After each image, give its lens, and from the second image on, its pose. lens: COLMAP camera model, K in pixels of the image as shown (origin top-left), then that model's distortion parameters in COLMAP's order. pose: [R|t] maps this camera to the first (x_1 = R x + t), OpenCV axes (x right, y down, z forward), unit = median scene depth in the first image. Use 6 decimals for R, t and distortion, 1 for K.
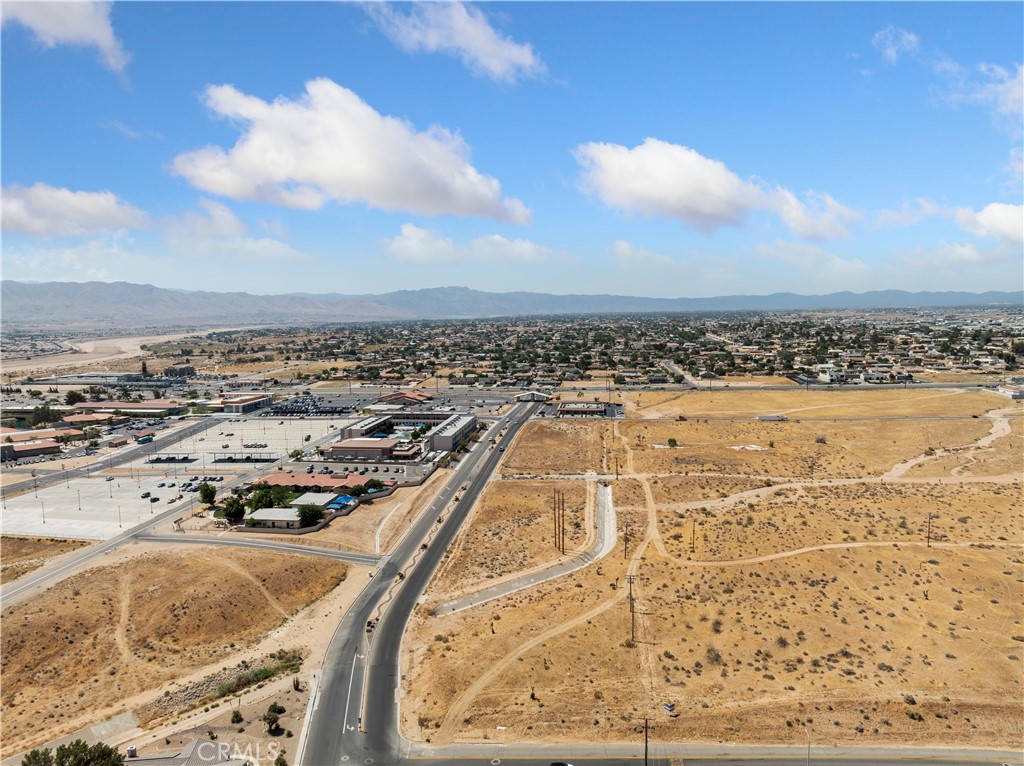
lens RADIAL K [[720.8, 0, 517.8], [0, 720.8, 382.1], [0, 0, 1]] dist [-0.037763, -0.000604]
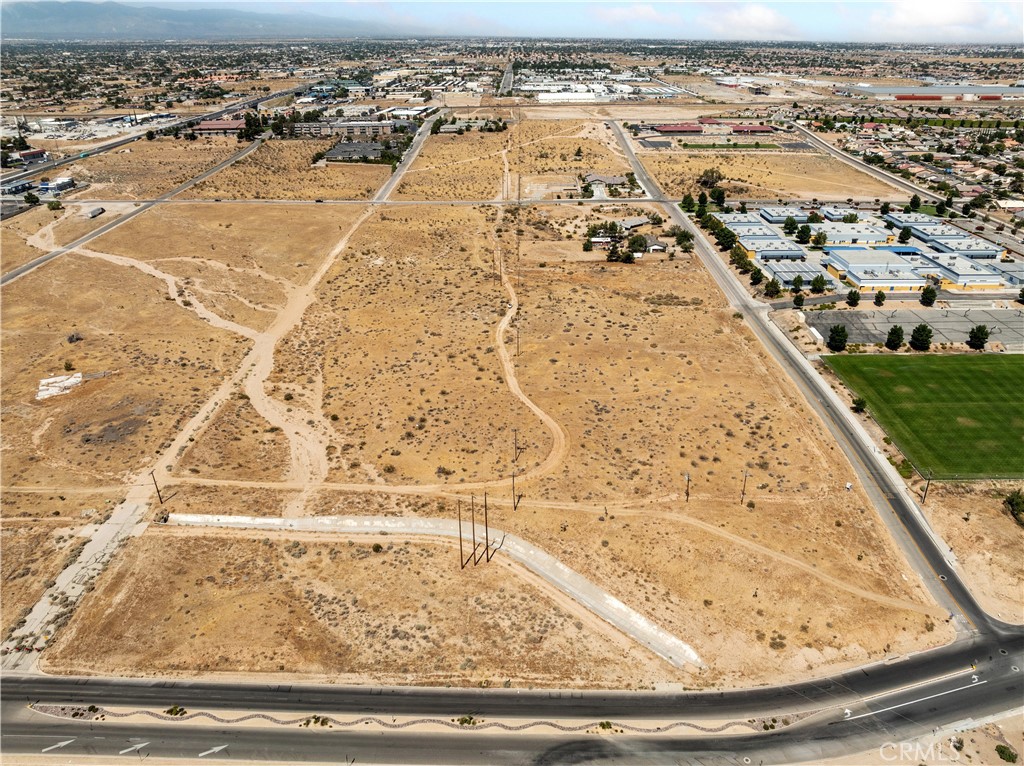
lens RADIAL K [[733.5, 0, 517.4], [0, 733.5, 383.3], [0, 0, 1]] dist [-0.054585, 0.029337]
pose [[-0.111272, -0.417475, 0.901850, -0.670548], [0.104125, 0.897593, 0.428352, -0.307523], [-0.988320, 0.141569, -0.056408, 1.198669]]
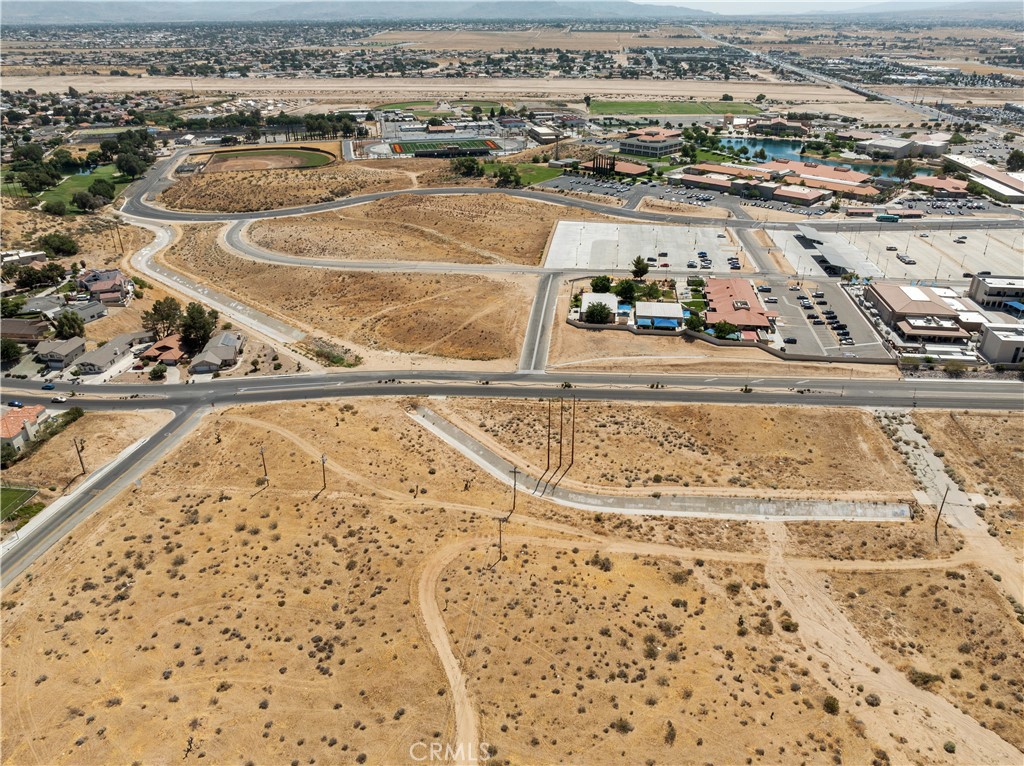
lens RADIAL K [[733.5, 0, 517.4], [0, 733.5, 383.3], [0, 0, 1]] dist [-0.054585, 0.029337]
pose [[-0.003211, 0.465427, -0.885081, 0.895800], [-0.093006, 0.881110, 0.463676, -0.263665], [0.995660, 0.083806, 0.040458, 1.124422]]
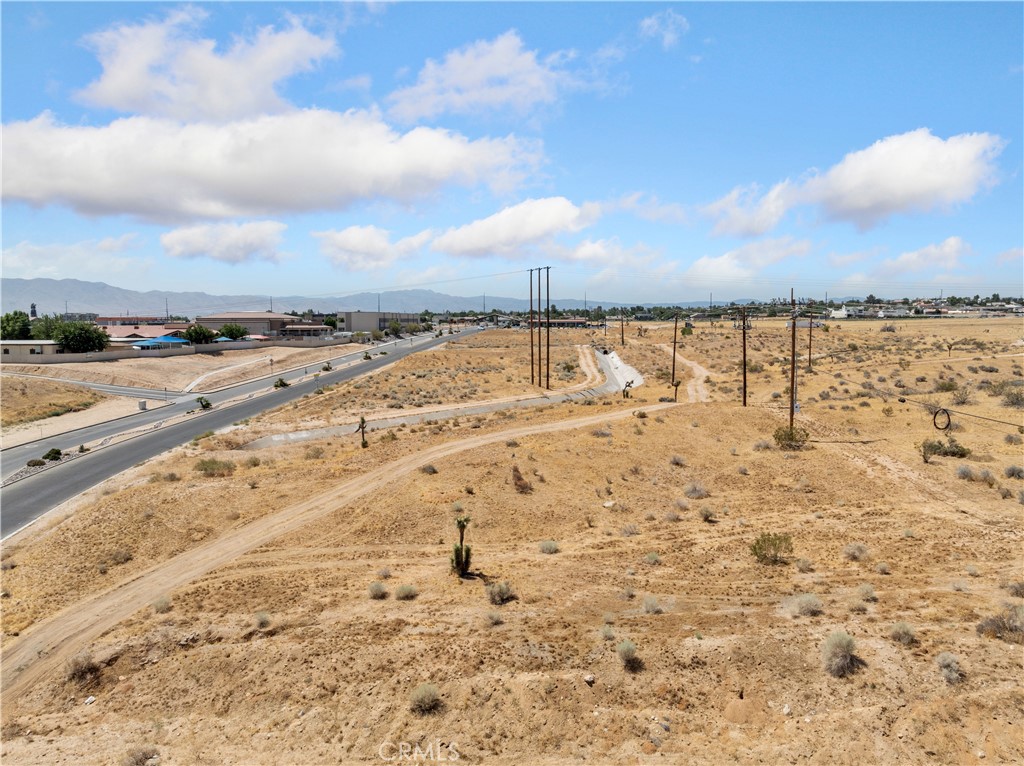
lens RADIAL K [[720.8, 0, 517.8], [0, 720.8, 382.1], [0, 0, 1]] dist [-0.037763, -0.000604]
pose [[0.998813, 0.002789, 0.048634, 0.020125], [-0.002379, 0.999961, -0.008481, 0.290084], [-0.048656, 0.008356, 0.998781, 0.589484]]
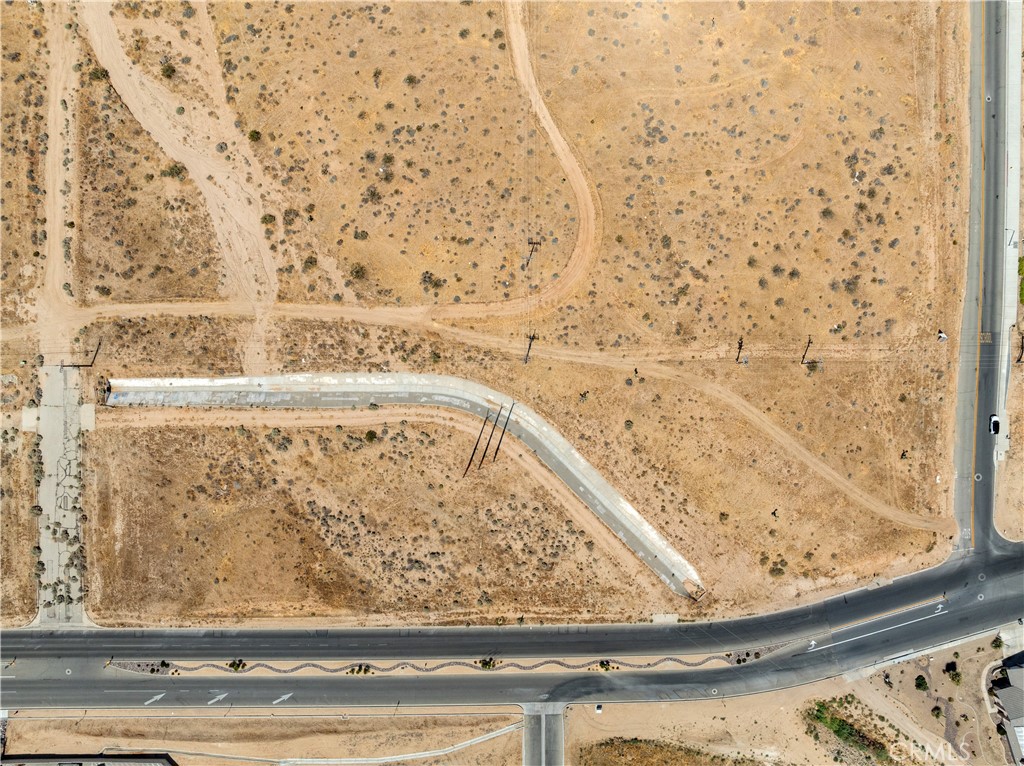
lens RADIAL K [[720.8, 0, 517.8], [0, 720.8, 382.1], [0, 0, 1]] dist [-0.037763, -0.000604]
pose [[-0.116913, -0.992833, 0.024784, 0.133817], [0.091764, 0.014049, 0.995682, -0.534560], [-0.988894, 0.118683, 0.089464, 1.107436]]
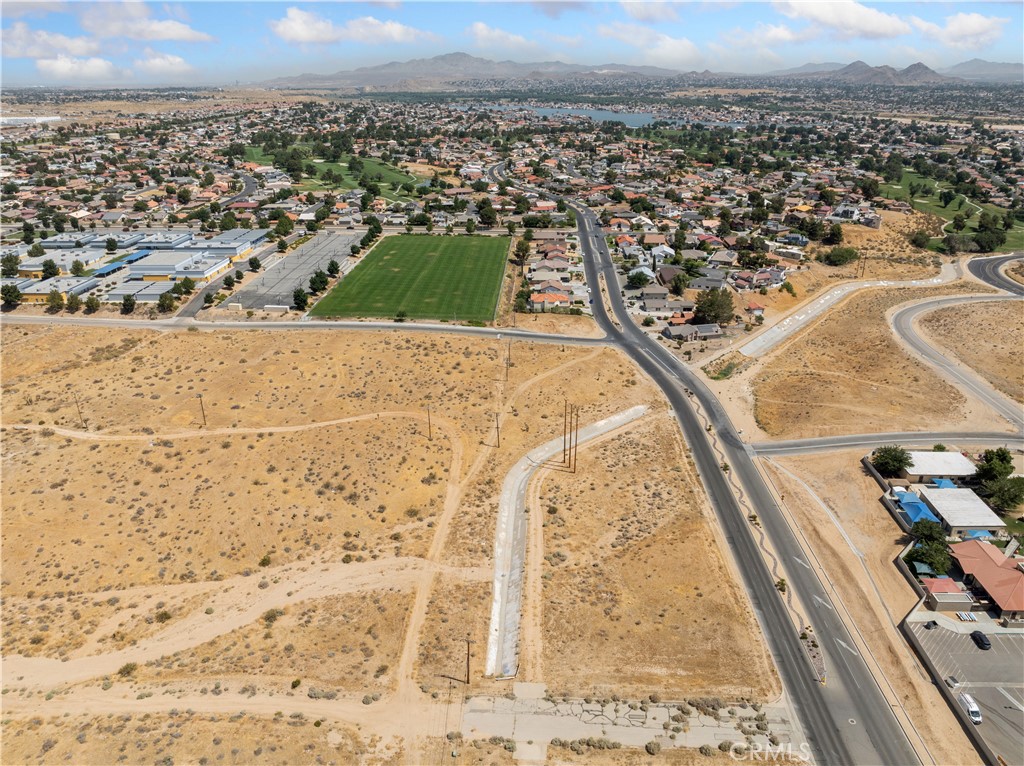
lens RADIAL K [[720.8, 0, 517.8], [0, 720.8, 382.1], [0, 0, 1]] dist [-0.037763, -0.000604]
pose [[-0.997051, 0.042871, -0.063647, 0.212969], [0.006963, 0.876521, 0.481313, -0.350441], [0.076422, 0.479451, -0.874235, 2.116748]]
